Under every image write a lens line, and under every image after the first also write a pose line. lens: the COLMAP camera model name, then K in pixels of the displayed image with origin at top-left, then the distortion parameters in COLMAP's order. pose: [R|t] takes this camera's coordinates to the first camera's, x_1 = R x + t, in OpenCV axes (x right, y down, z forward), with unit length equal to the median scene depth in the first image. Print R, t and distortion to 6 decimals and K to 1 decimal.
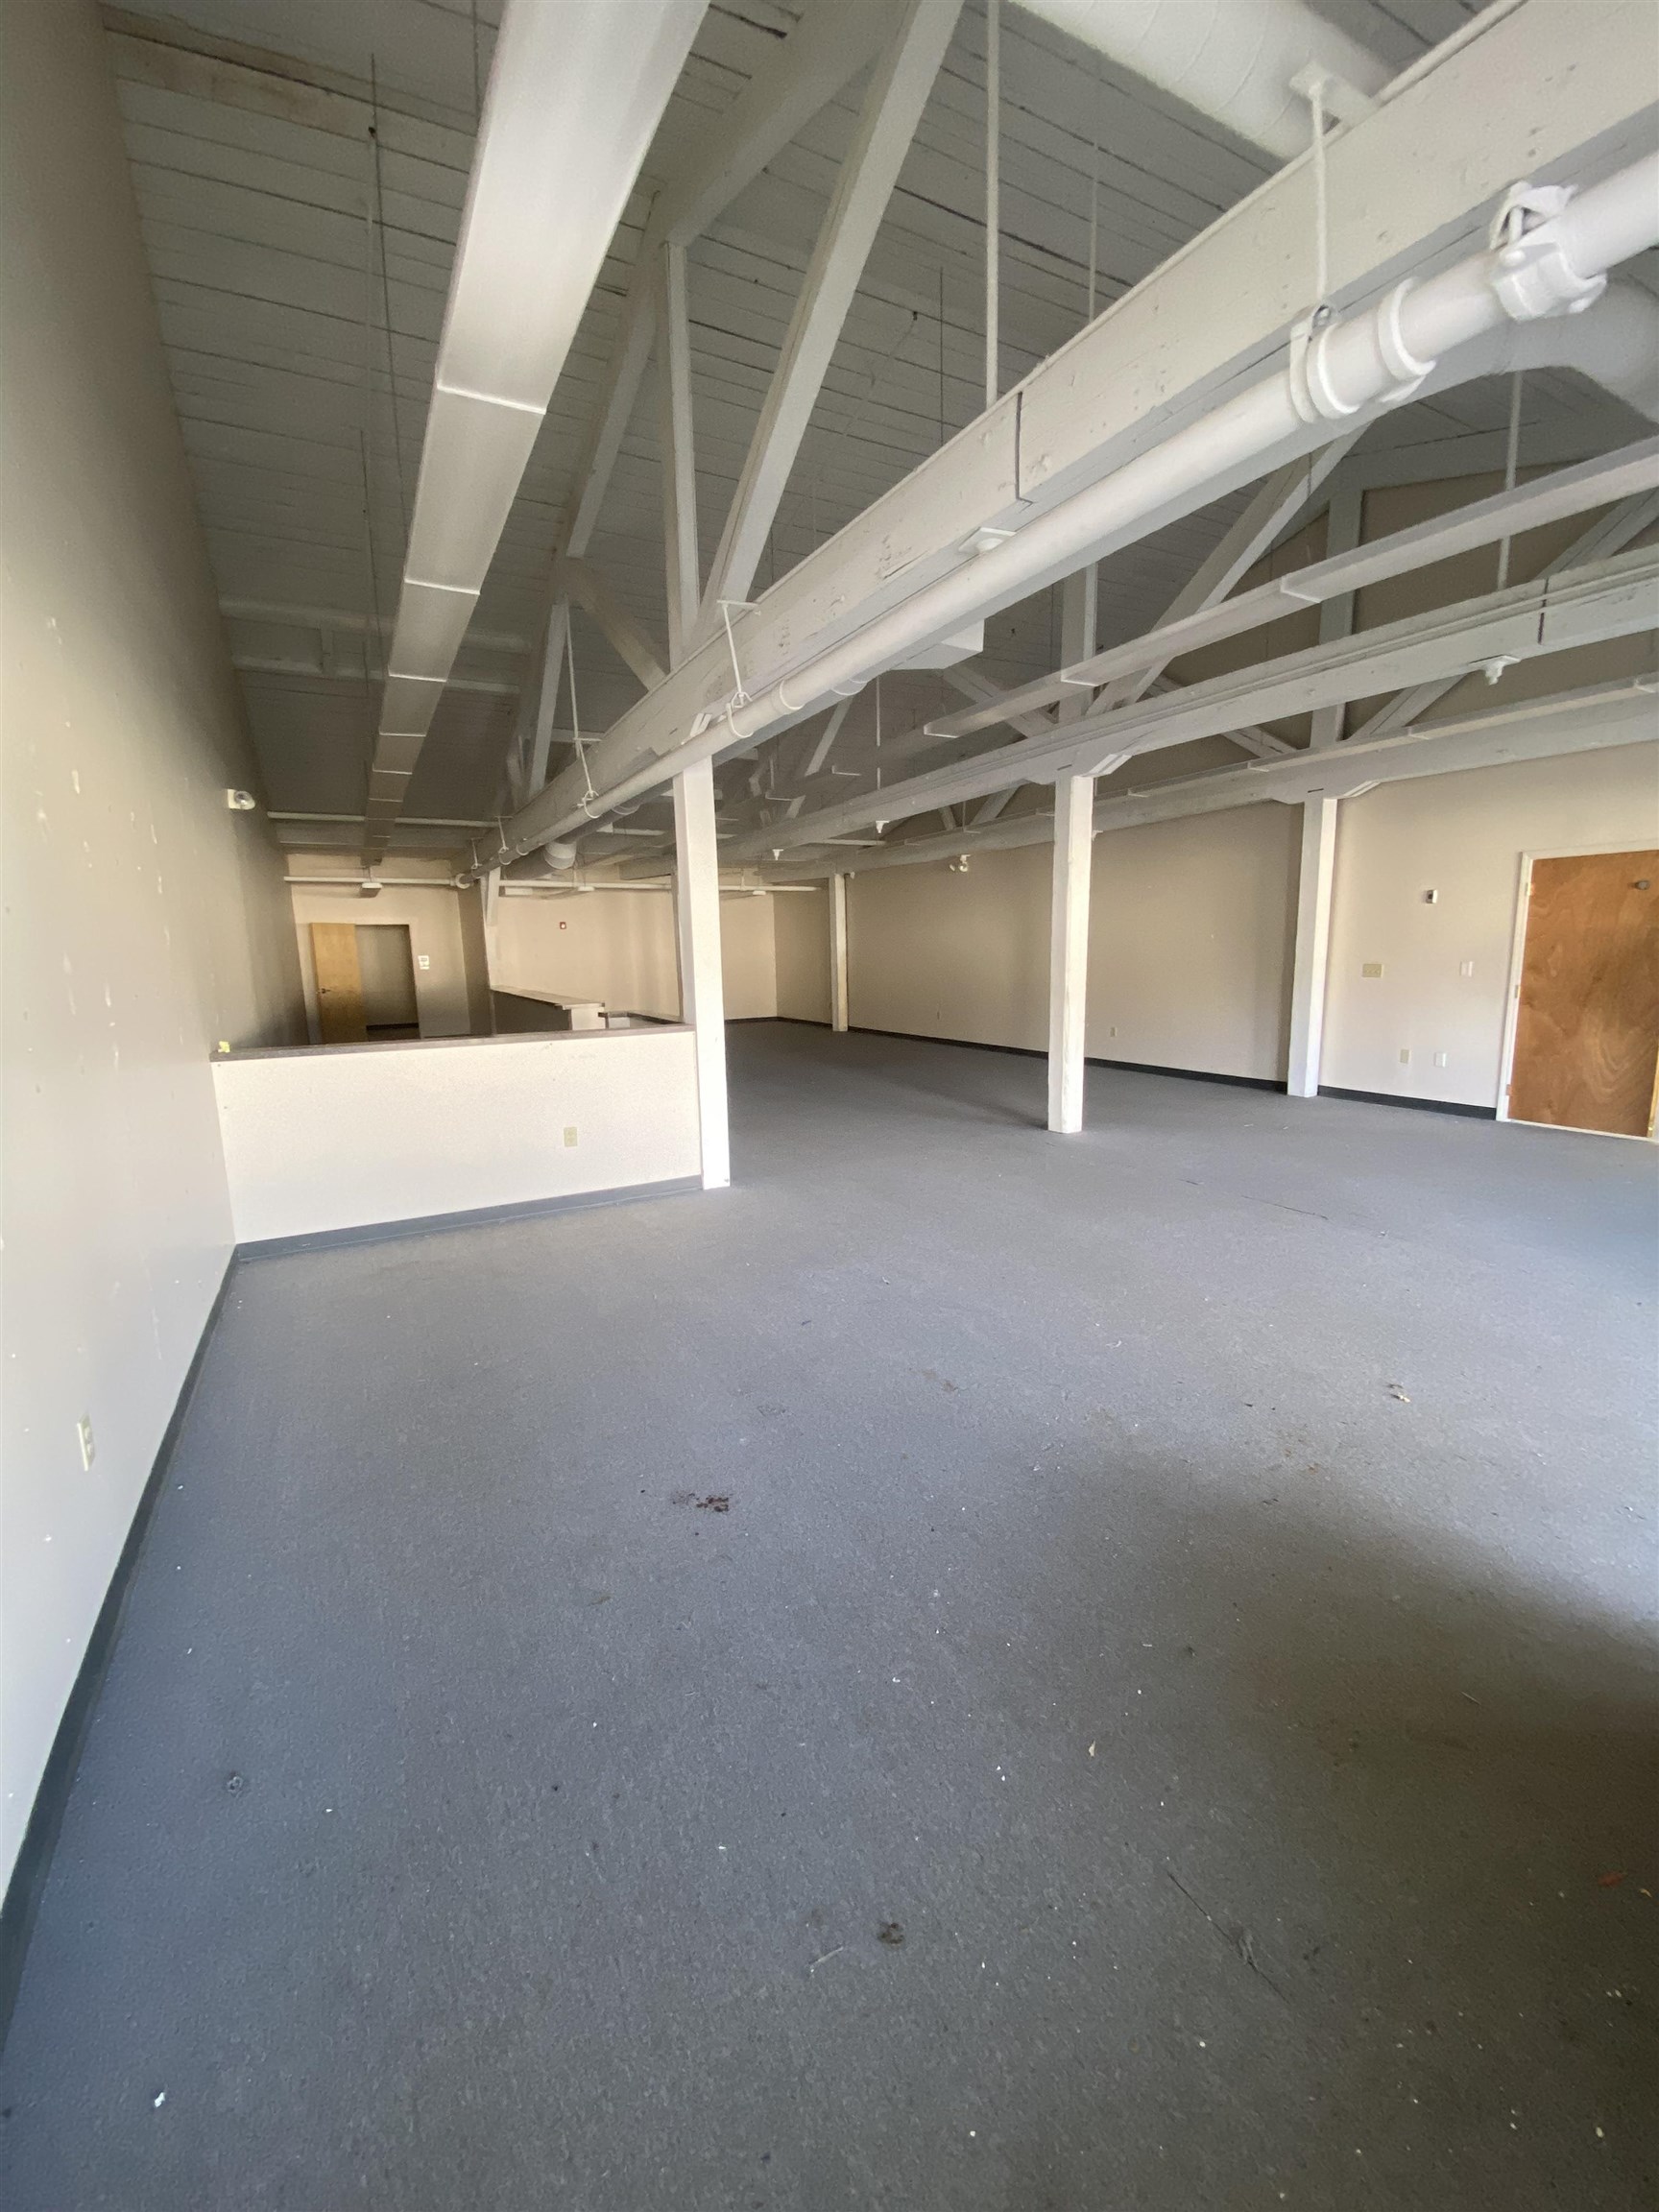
lens RADIAL K [[903.8, 0, 829.5], [0, 903.8, 1106.0], [0, 0, 1]] dist [0.074501, -0.000030]
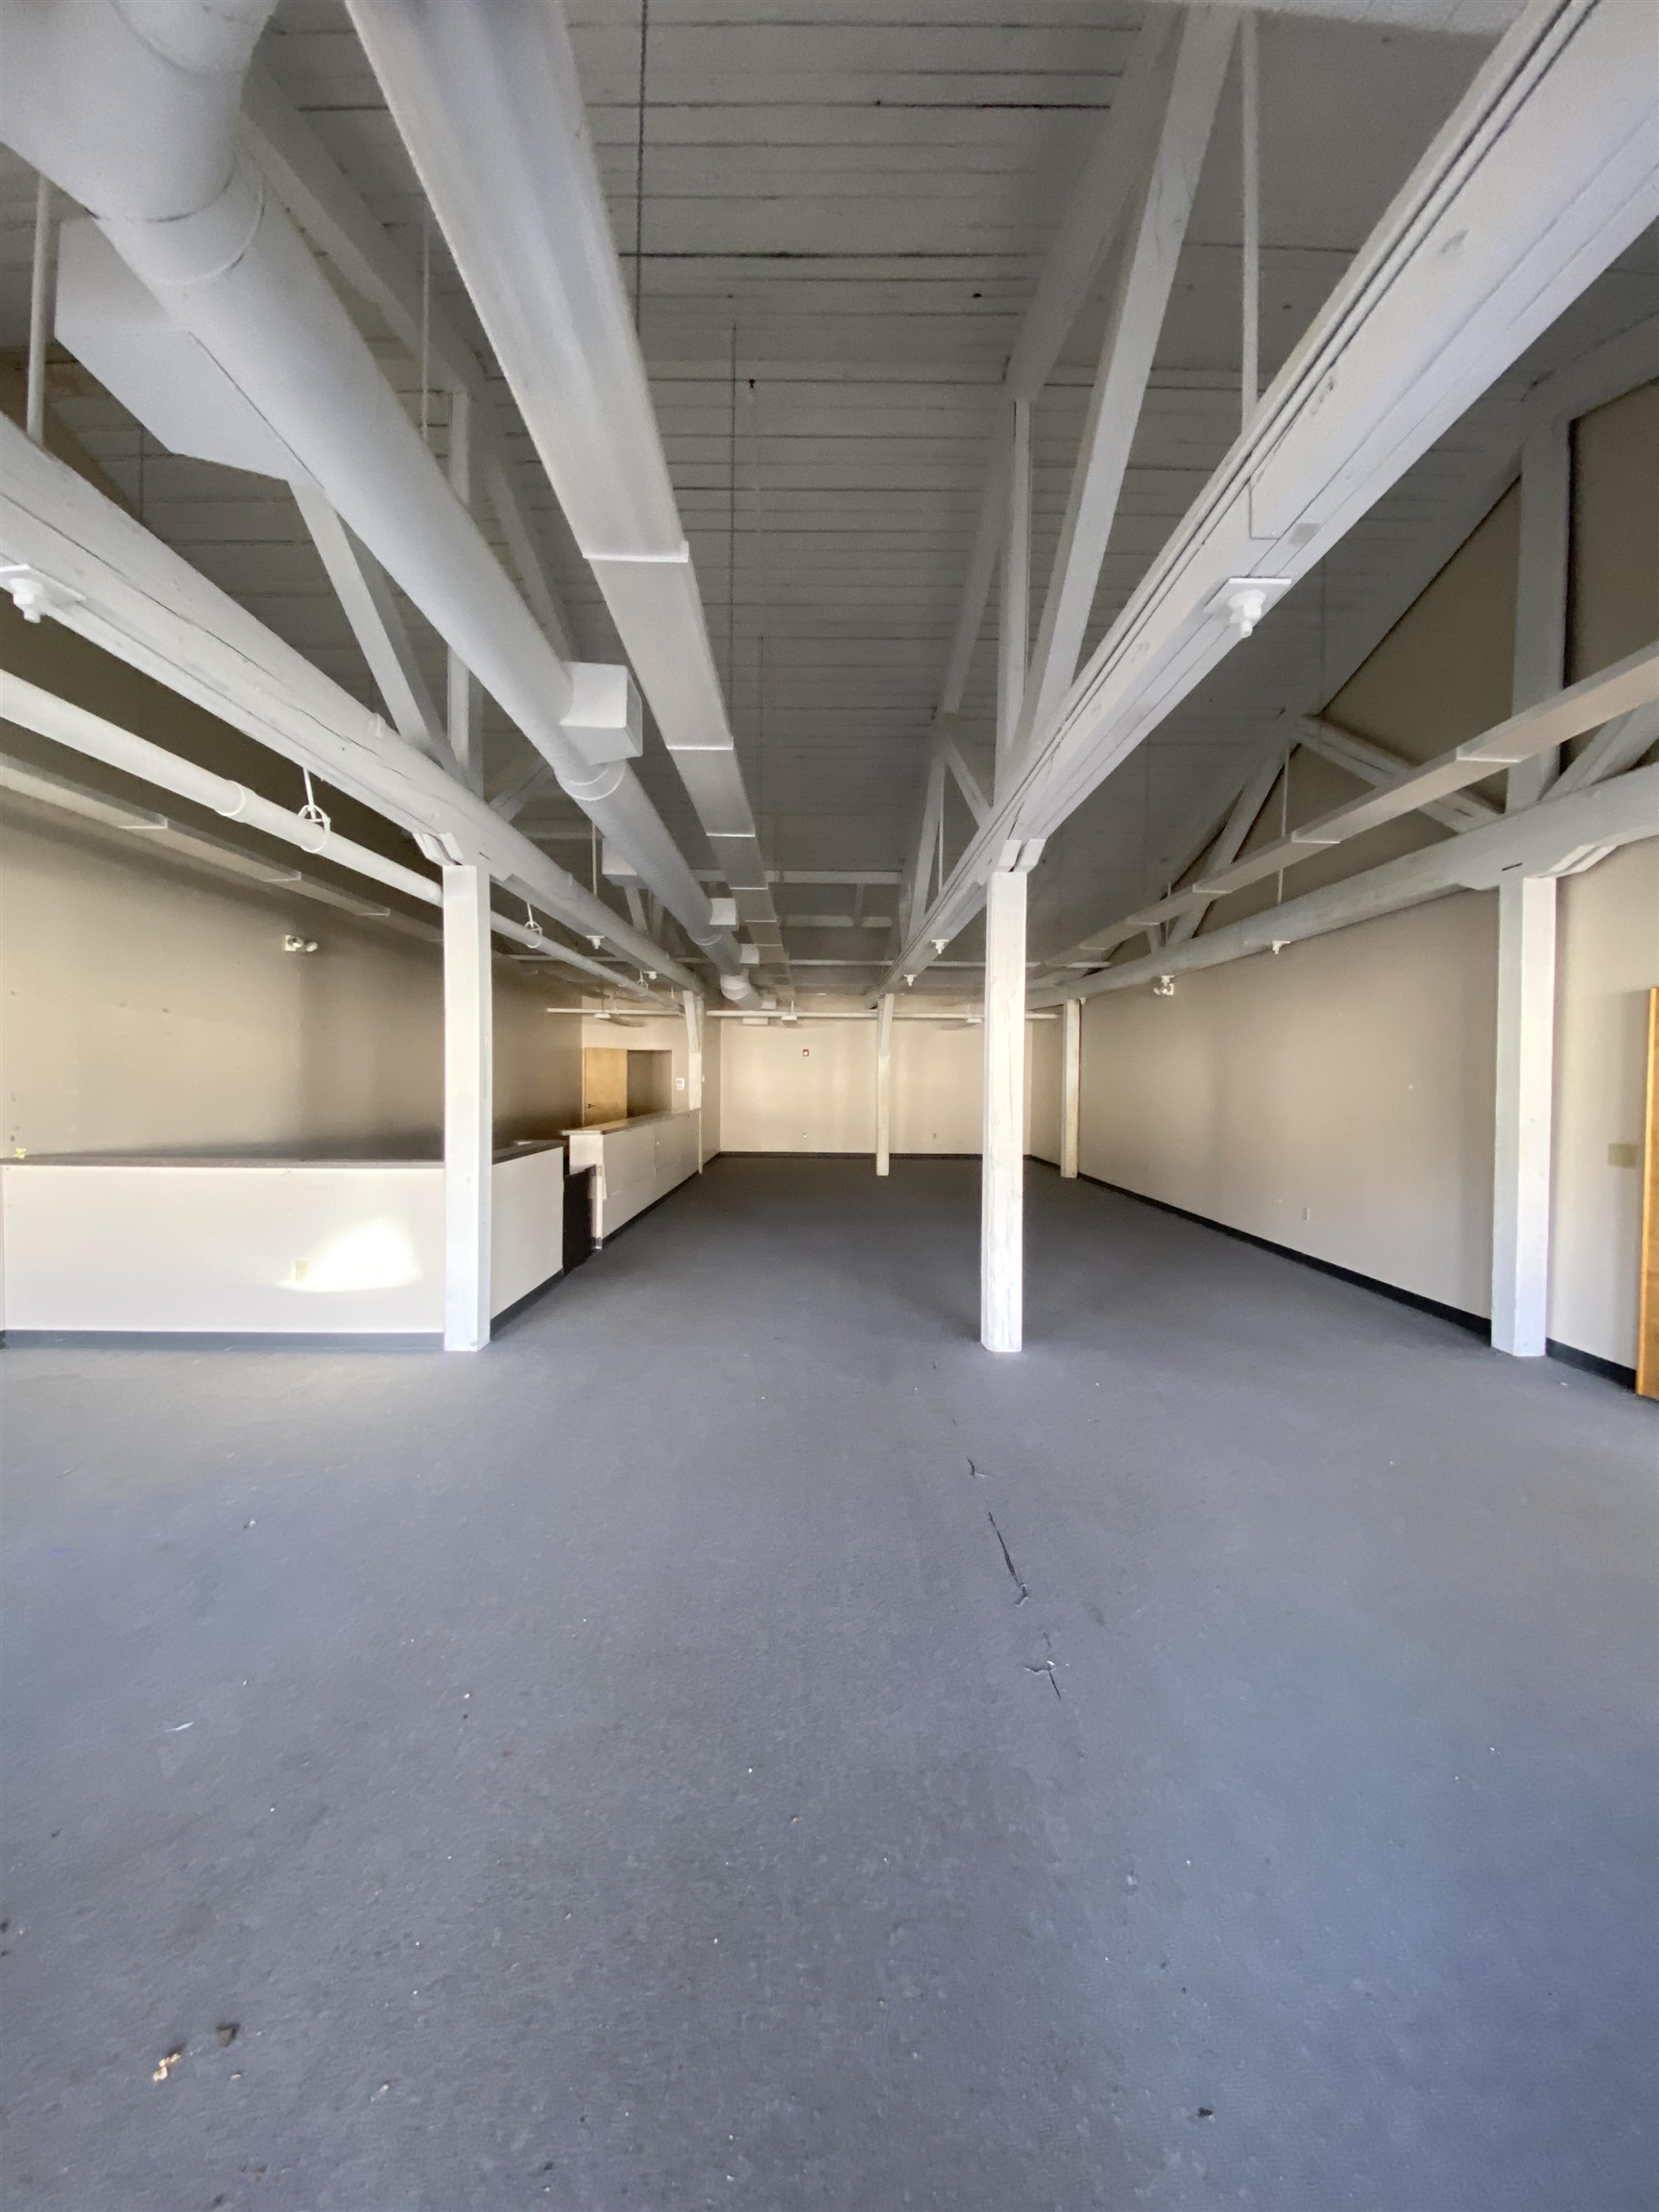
lens RADIAL K [[903.7, 0, 827.0], [0, 903.7, 1147.8], [0, 0, 1]] dist [0.017504, -0.000084]
pose [[0.885969, 0.067015, -0.458877, 0.223300], [-0.109329, 0.991796, -0.066241, -0.032370], [0.450673, 0.108856, 0.886027, 0.145140]]
